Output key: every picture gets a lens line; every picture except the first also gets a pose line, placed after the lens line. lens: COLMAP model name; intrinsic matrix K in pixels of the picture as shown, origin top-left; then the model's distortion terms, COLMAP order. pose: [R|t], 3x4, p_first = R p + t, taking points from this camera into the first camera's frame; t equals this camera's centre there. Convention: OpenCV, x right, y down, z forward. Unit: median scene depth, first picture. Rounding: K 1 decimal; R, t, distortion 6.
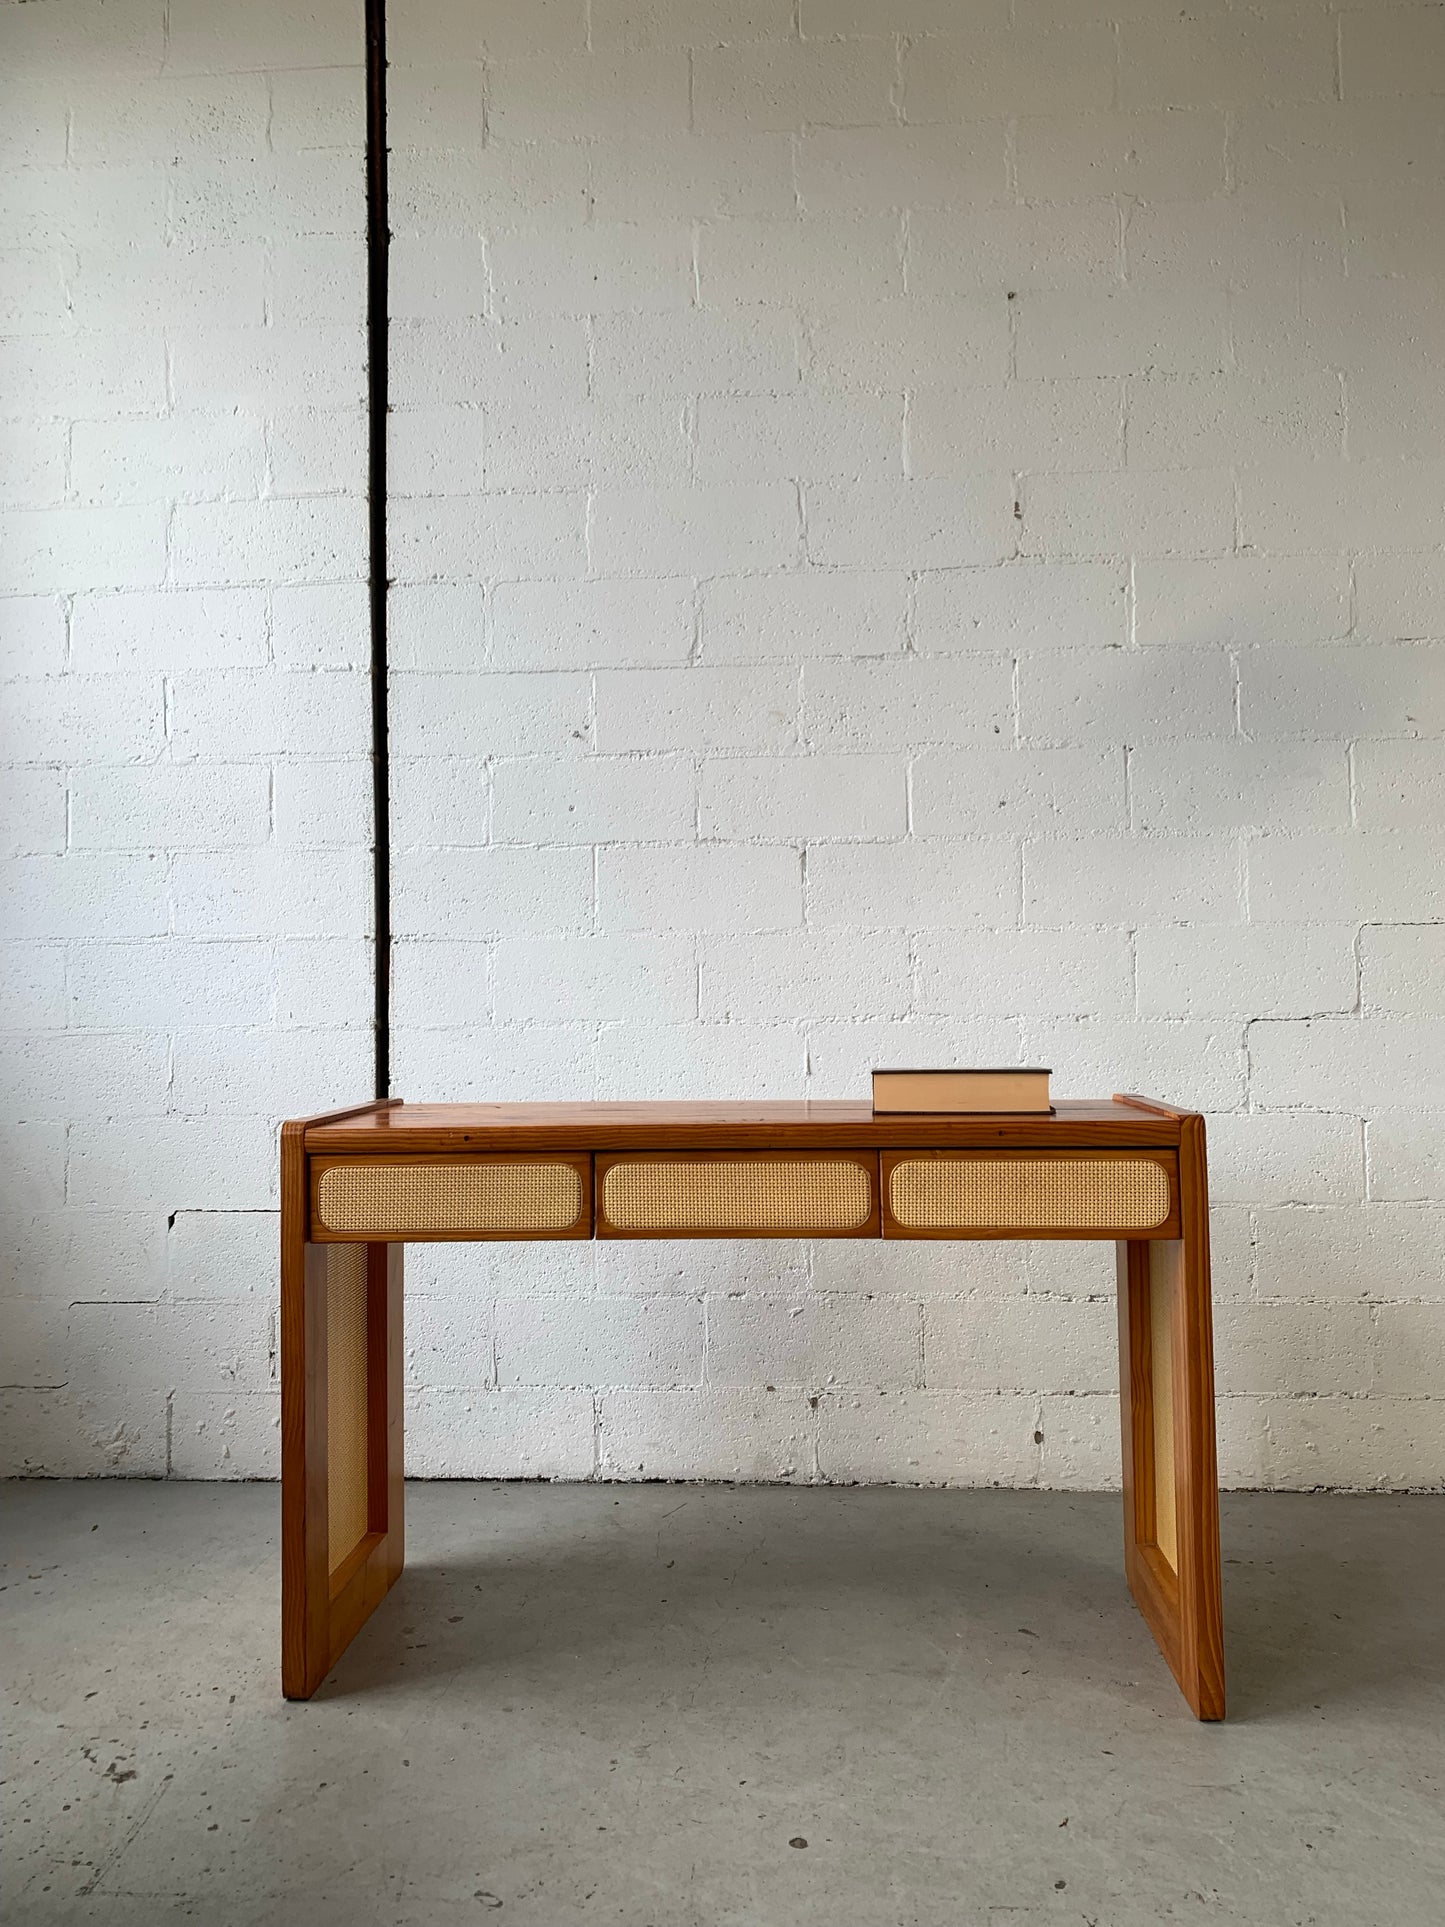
lens RADIAL K [[1481.2, 0, 723.0], [0, 1481.2, 949.3], [0, 0, 1]] dist [0.030652, -0.028699]
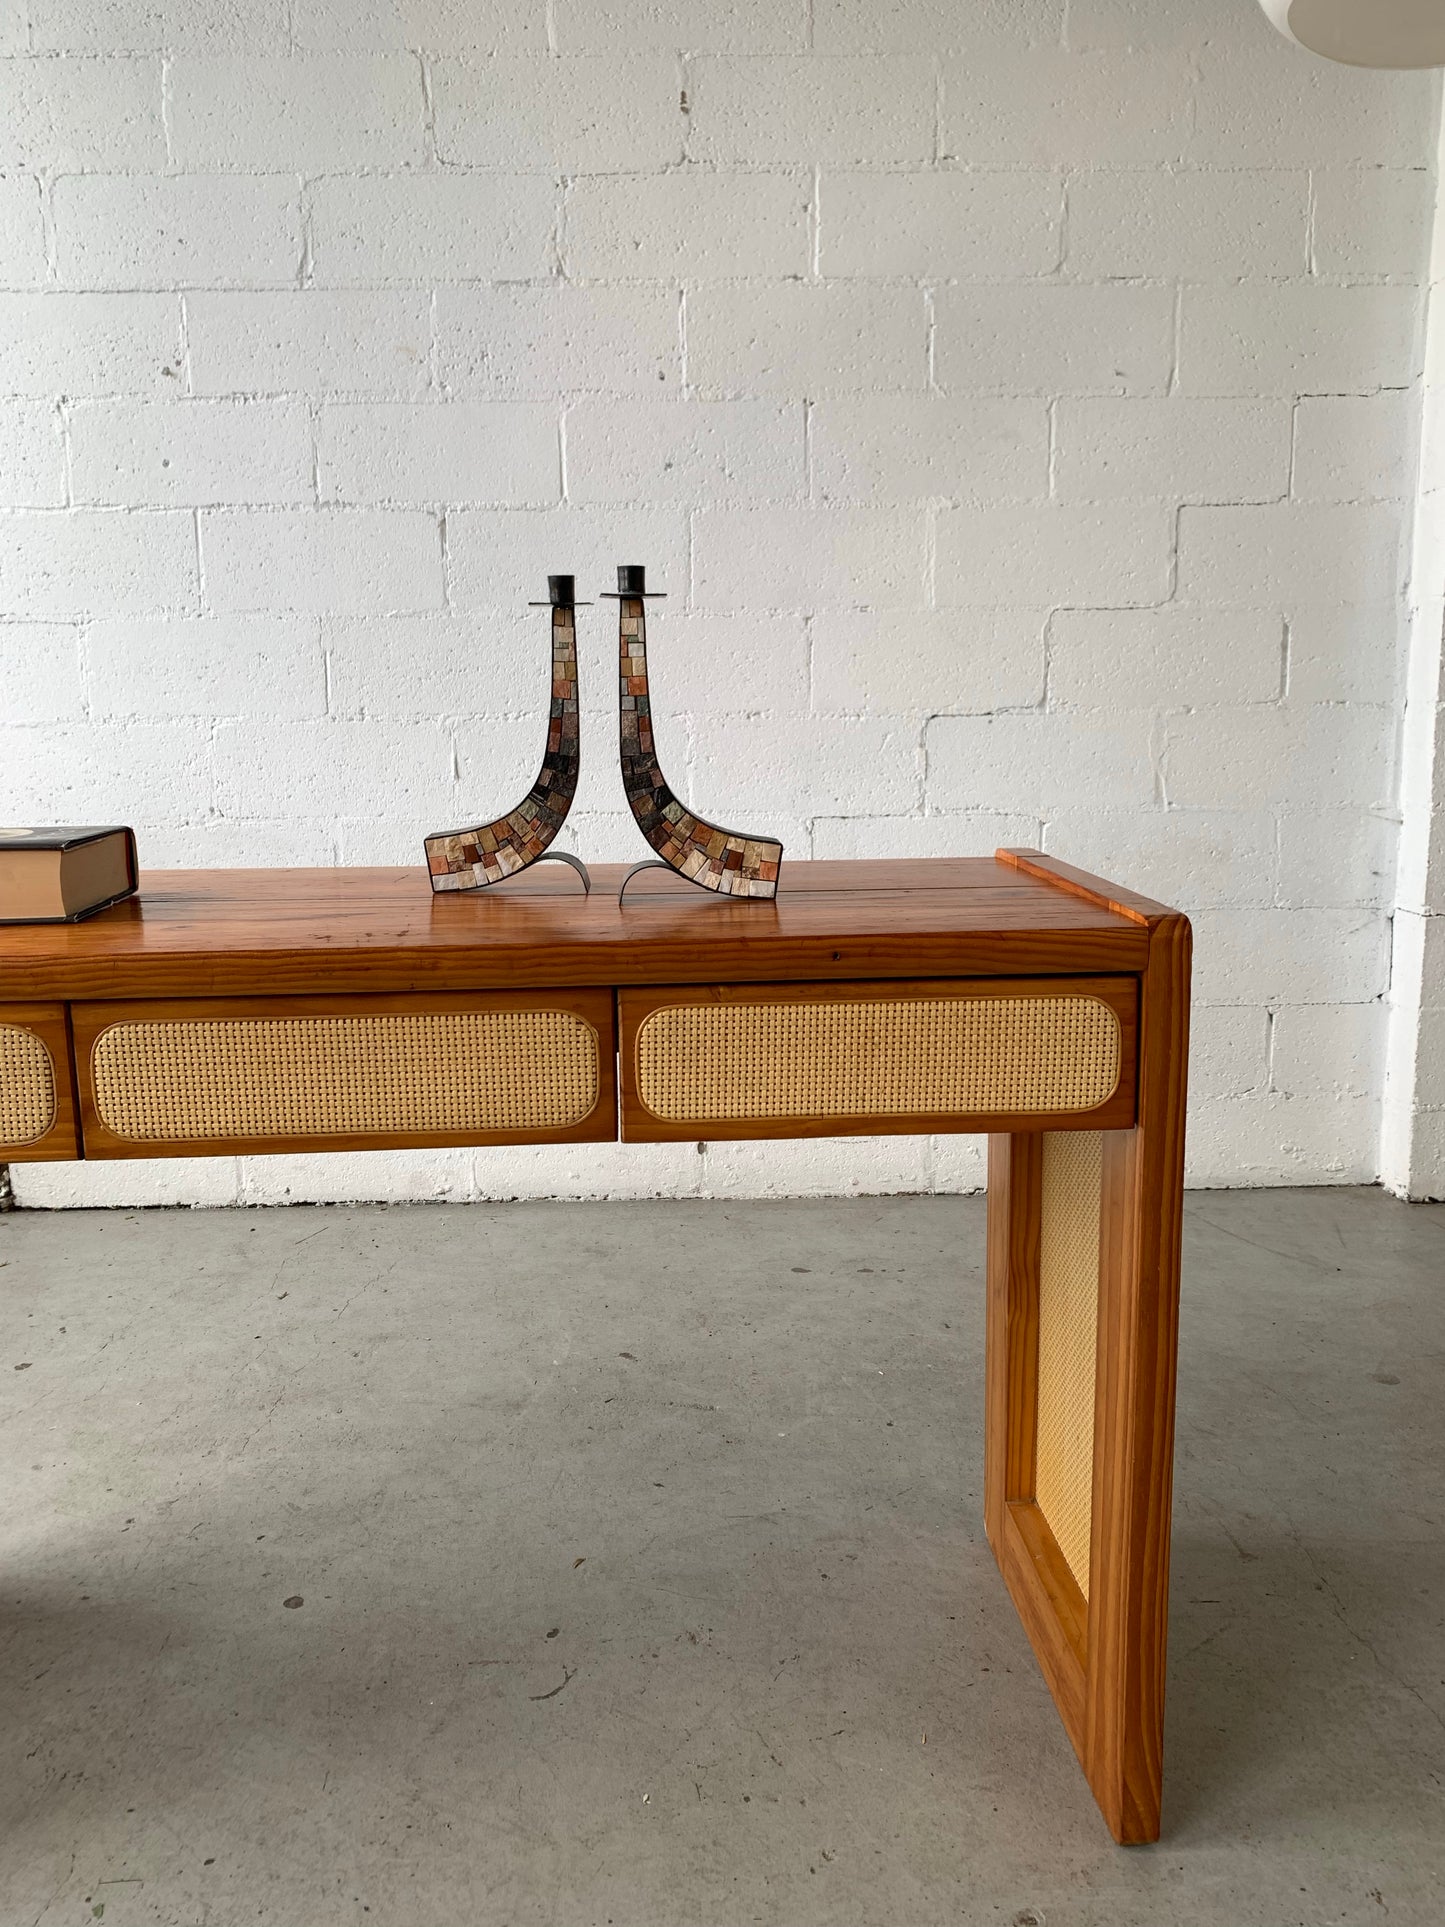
lens RADIAL K [[1481.2, 0, 724.4], [0, 1481.2, 938.9], [0, 0, 1]] dist [0.030652, -0.028699]
pose [[0.995887, -0.014828, 0.089382, 0.138716], [-0.003525, 0.979429, 0.201760, -0.001674], [-0.090535, -0.201246, 0.975348, 0.079965]]
